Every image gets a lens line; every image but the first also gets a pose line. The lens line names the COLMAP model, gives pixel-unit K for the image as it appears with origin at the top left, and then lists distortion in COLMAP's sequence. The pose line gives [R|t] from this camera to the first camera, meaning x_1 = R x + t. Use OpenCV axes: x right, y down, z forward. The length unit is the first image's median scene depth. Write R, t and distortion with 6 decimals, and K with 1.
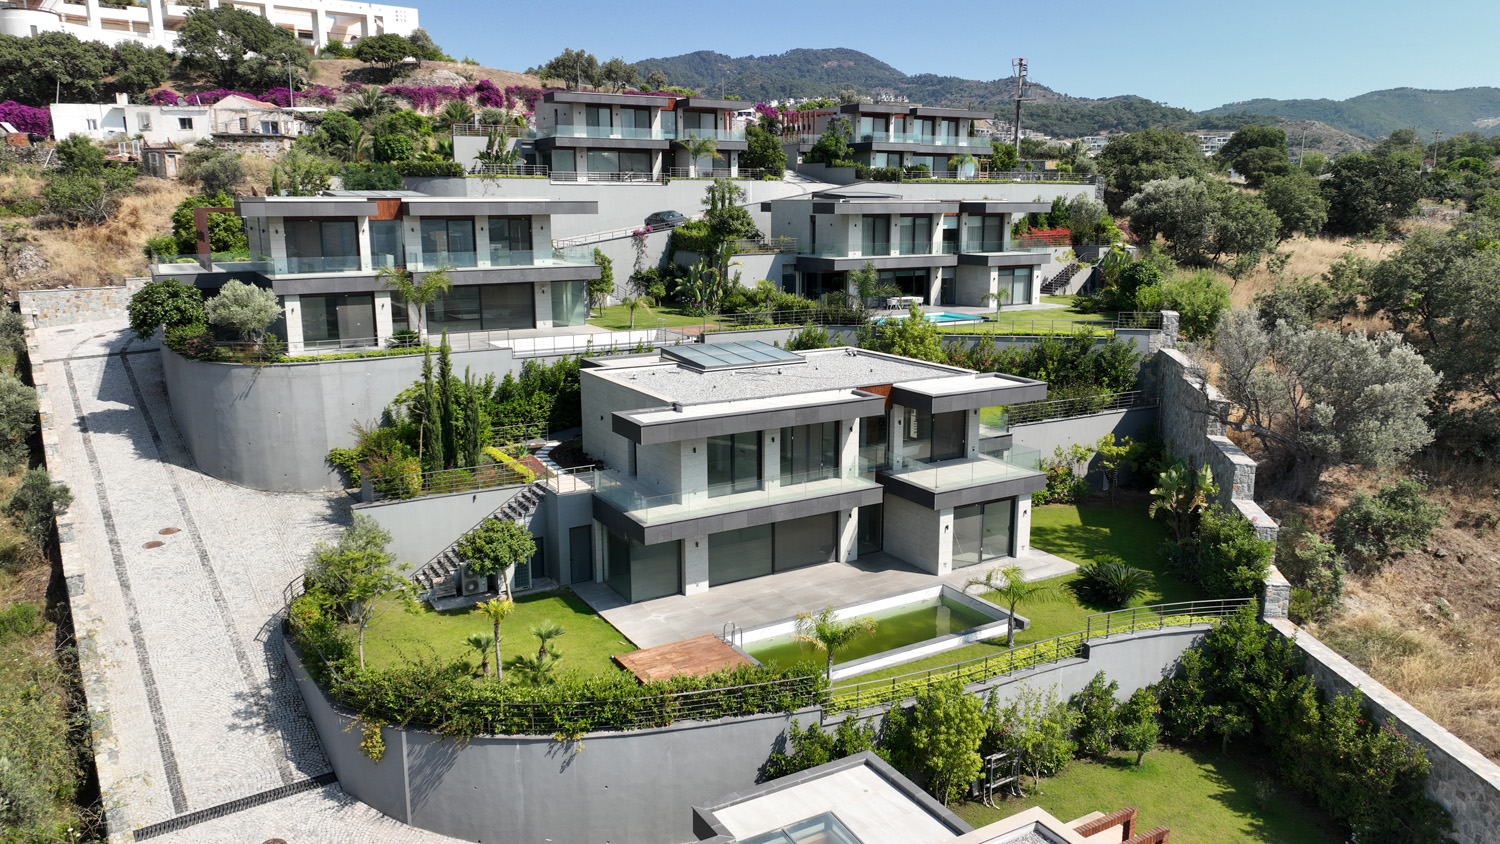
lens RADIAL K [[1054.1, 0, 752.0], [0, 1054.1, 415.4], [0, 0, 1]] dist [-0.000028, 0.019310]
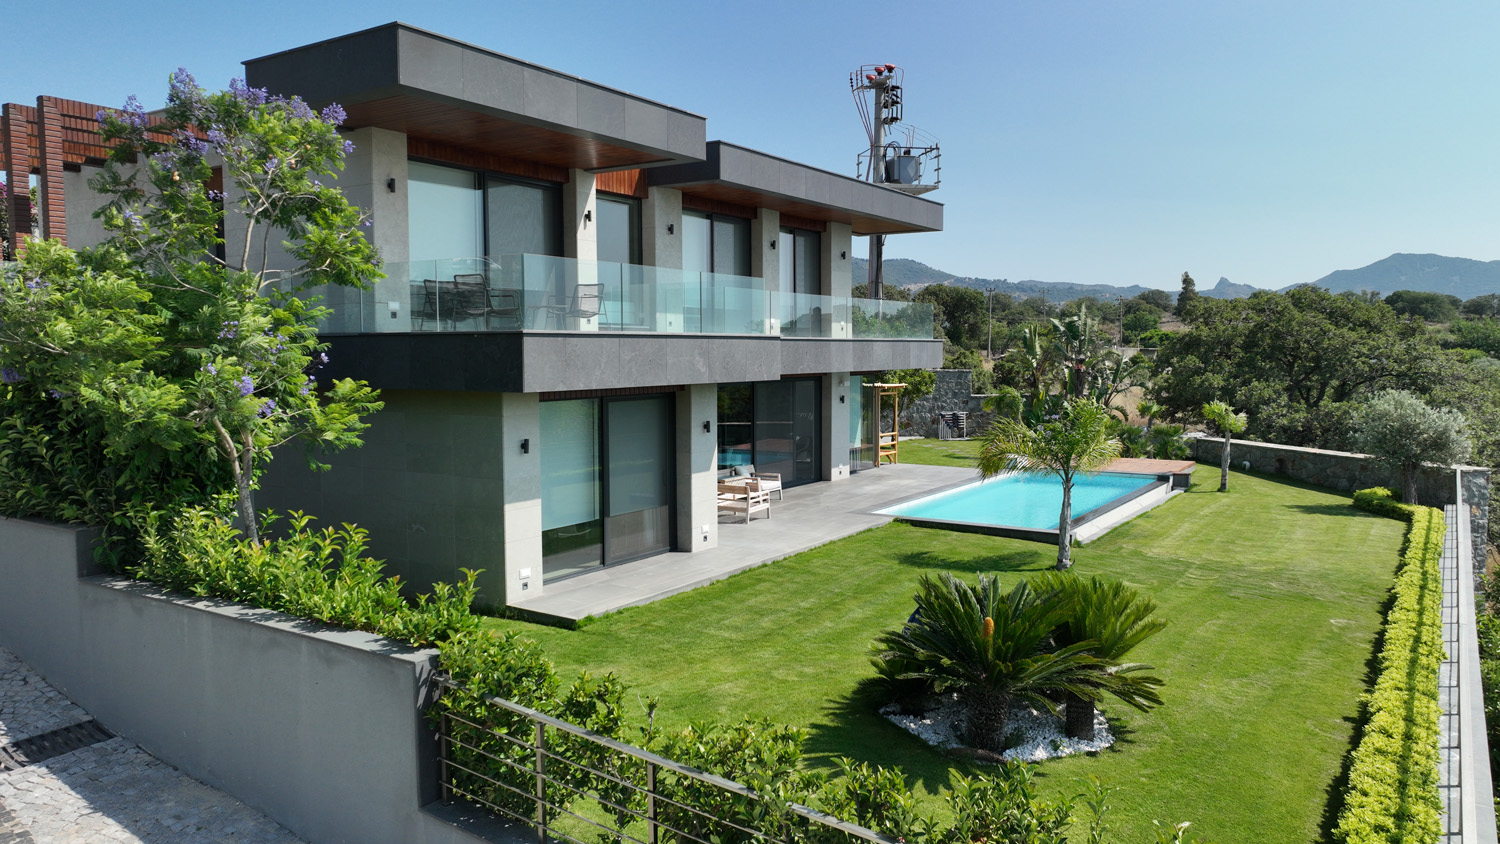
lens RADIAL K [[1054.1, 0, 749.6], [0, 1054.1, 418.7], [0, 0, 1]] dist [-0.000028, 0.019310]
pose [[0.898434, -0.031382, 0.437985, 0.116699], [0.090415, 0.989290, -0.114586, -0.325352], [-0.429698, 0.142548, 0.891650, 1.228554]]
